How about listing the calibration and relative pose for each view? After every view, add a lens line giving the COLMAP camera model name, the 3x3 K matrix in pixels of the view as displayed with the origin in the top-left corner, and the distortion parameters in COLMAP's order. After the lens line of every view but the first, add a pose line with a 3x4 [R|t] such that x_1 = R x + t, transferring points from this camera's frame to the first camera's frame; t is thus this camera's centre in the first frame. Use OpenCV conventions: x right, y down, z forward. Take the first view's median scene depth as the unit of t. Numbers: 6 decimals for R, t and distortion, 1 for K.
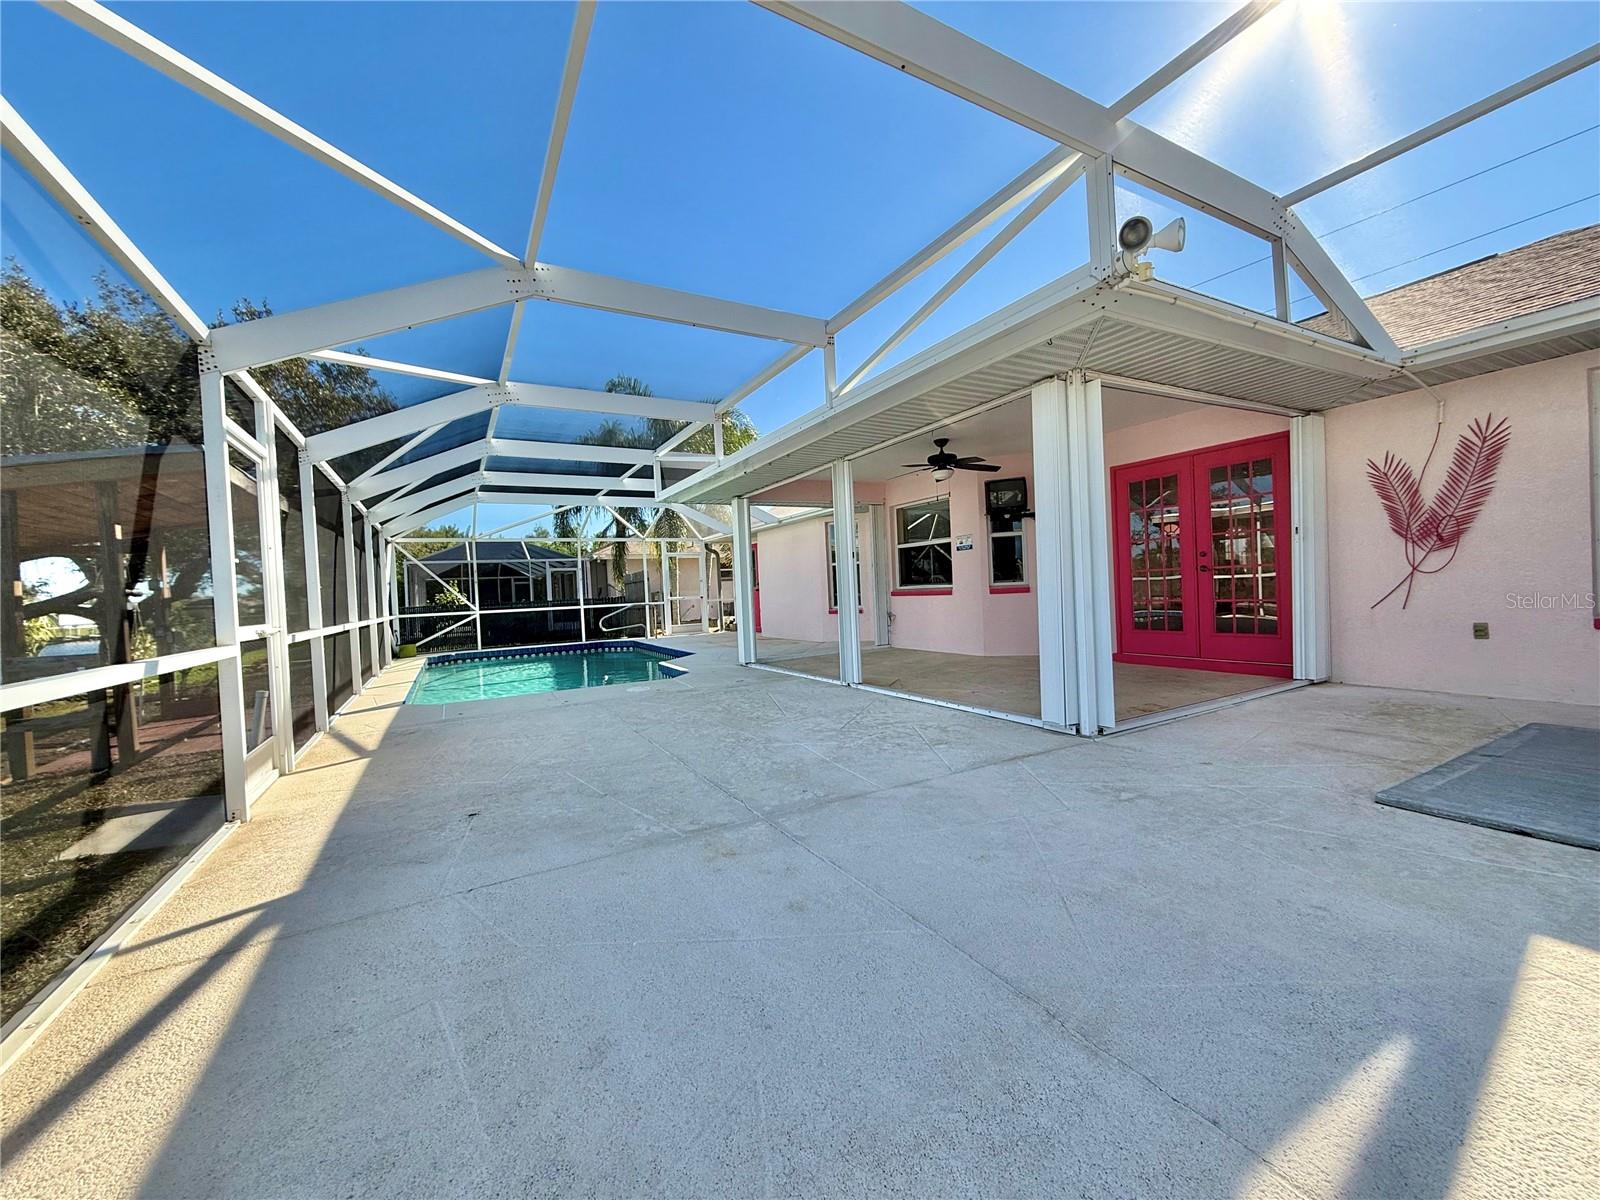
lens RADIAL K [[635.5, 0, 805.4], [0, 635.5, 599.6], [0, 0, 1]] dist [-0.001335, 0.000570]
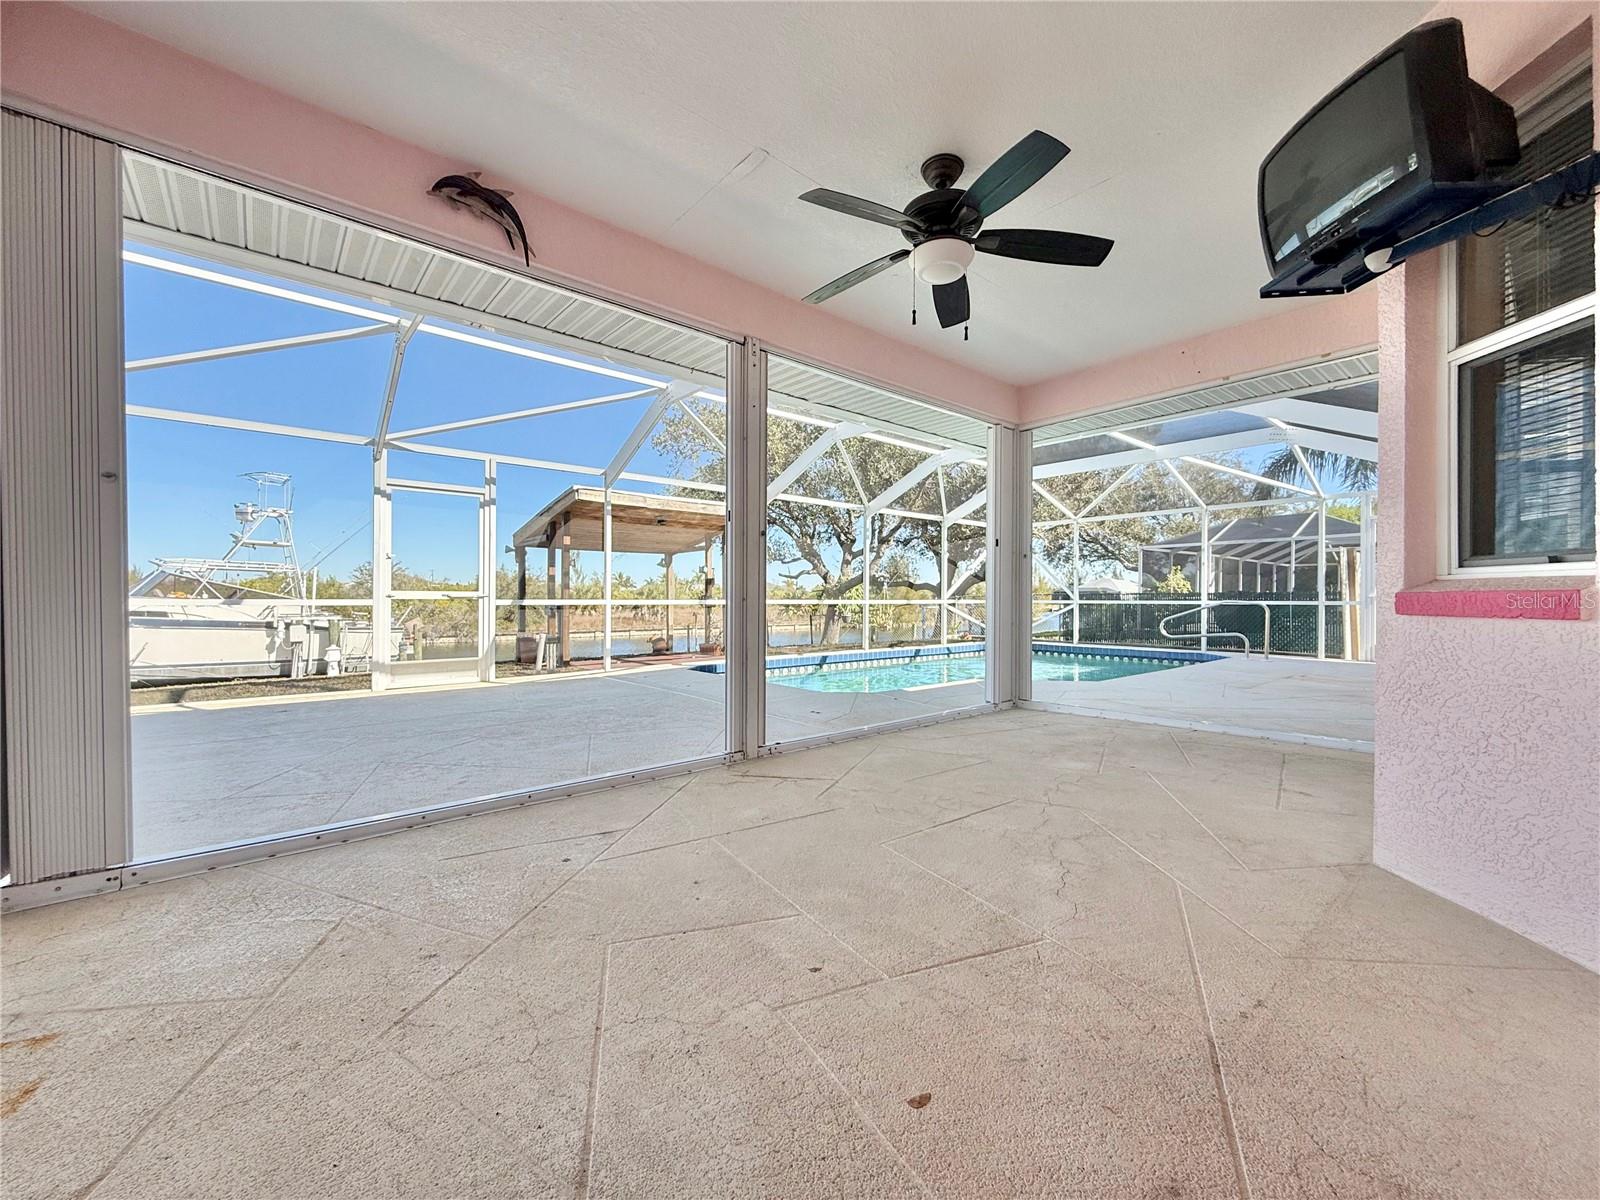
lens RADIAL K [[635.5, 0, 797.5], [0, 635.5, 602.8], [0, 0, 1]] dist [-0.001335, 0.000570]
pose [[0.192732, 0.050642, -0.979944, 0.297246], [-0.025974, 0.998581, 0.046496, -0.011653], [0.980908, 0.016492, 0.193774, 0.449943]]
